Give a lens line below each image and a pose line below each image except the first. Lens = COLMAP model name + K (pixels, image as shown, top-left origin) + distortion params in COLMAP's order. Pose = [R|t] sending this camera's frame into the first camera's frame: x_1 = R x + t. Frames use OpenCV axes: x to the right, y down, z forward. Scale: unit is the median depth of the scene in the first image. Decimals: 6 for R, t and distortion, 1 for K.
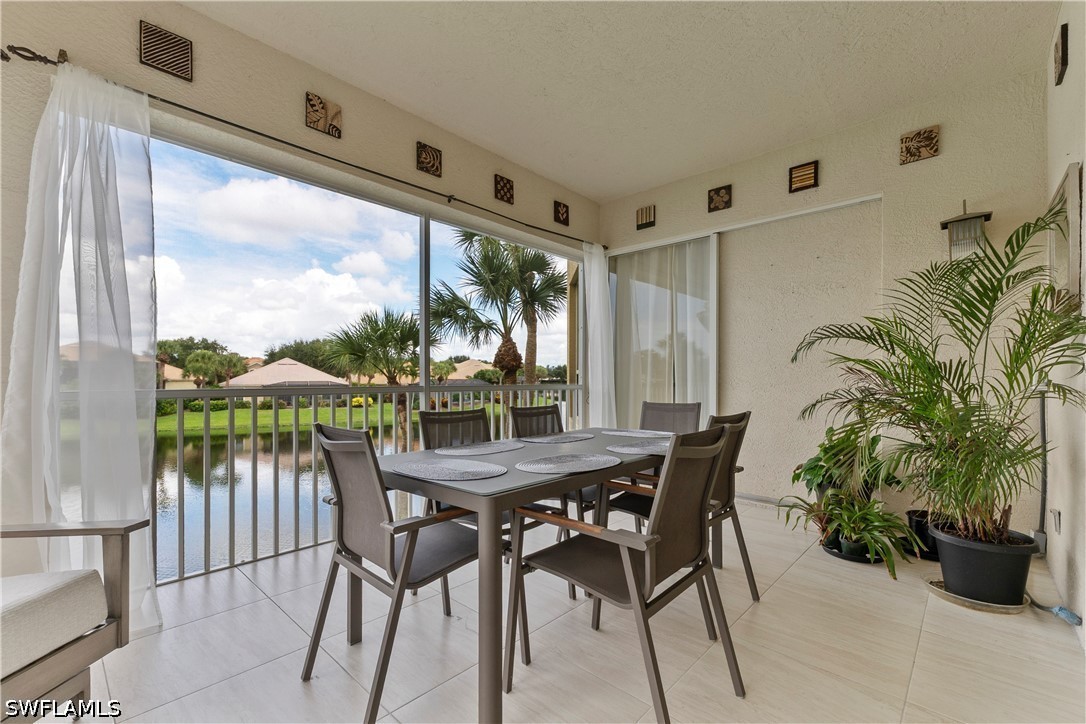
lens RADIAL K [[461.4, 0, 542.6], [0, 461.4, 373.3], [0, 0, 1]] dist [0.007620, -0.000286]
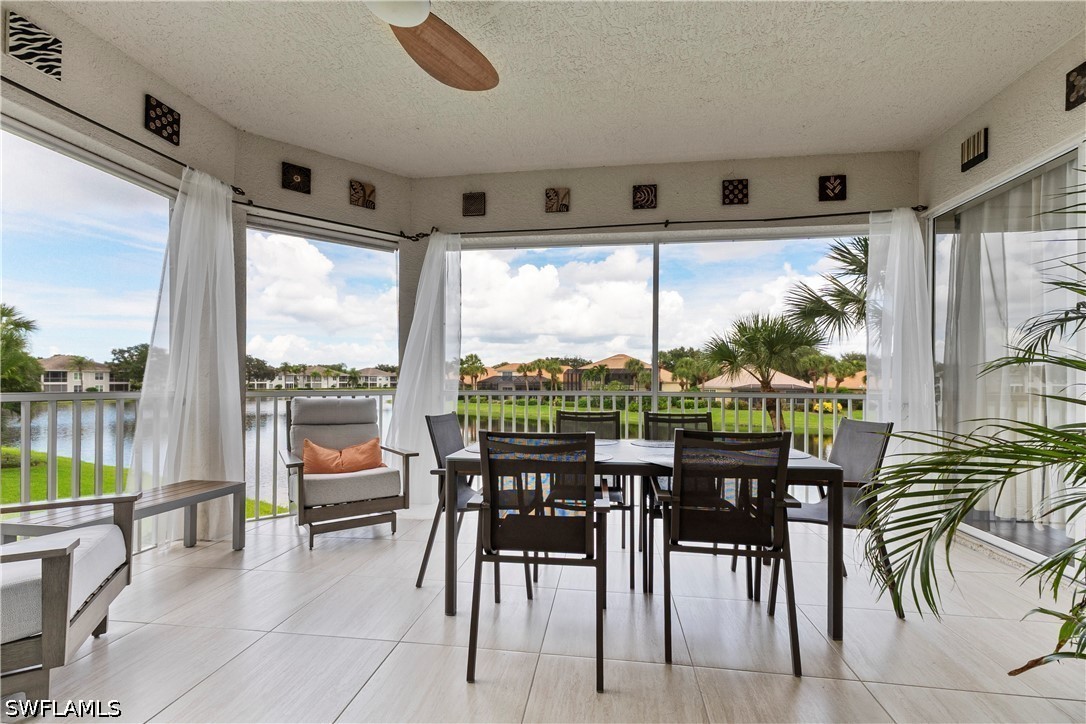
lens RADIAL K [[461.4, 0, 550.6], [0, 461.4, 379.3], [0, 0, 1]] dist [0.007620, -0.000286]
pose [[0.577378, 0.002525, -0.816473, 0.432547], [0.003387, 0.999979, 0.005487, -0.007558], [0.816470, -0.005933, 0.577357, 0.101273]]
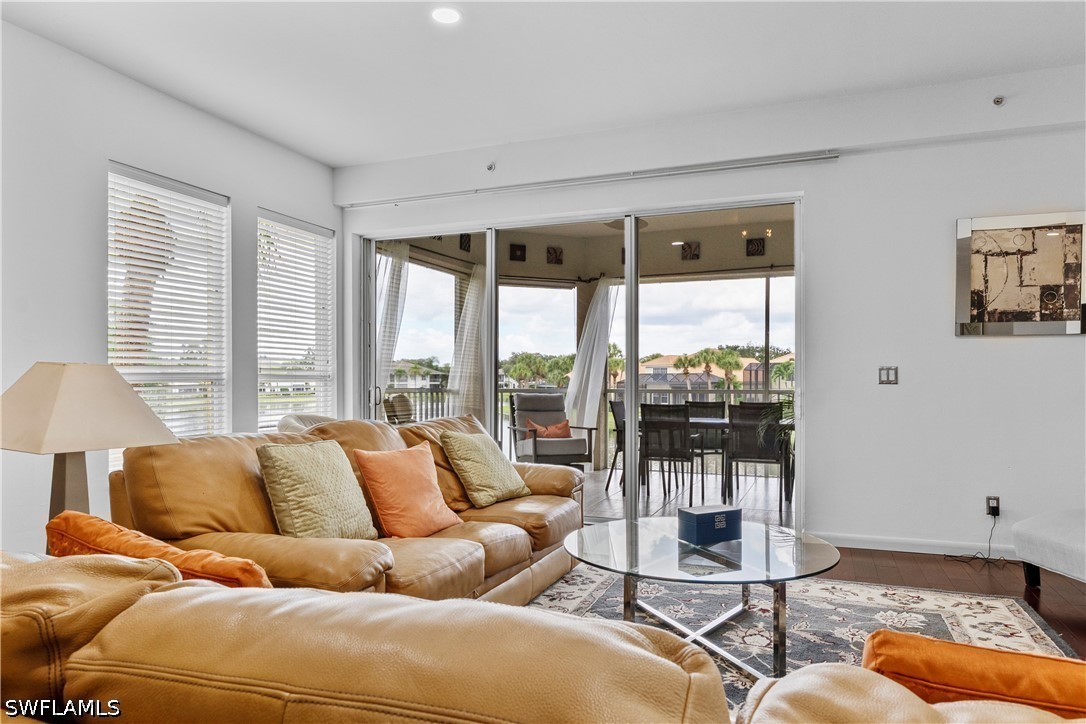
lens RADIAL K [[684.5, 0, 543.7], [0, 684.5, 372.2], [0, 0, 1]] dist [-0.001951, -0.000473]
pose [[0.345708, -0.007210, -0.938315, 1.297661], [0.007790, 0.999958, -0.004813, -0.019974], [0.938310, -0.005646, 0.345749, -0.377873]]
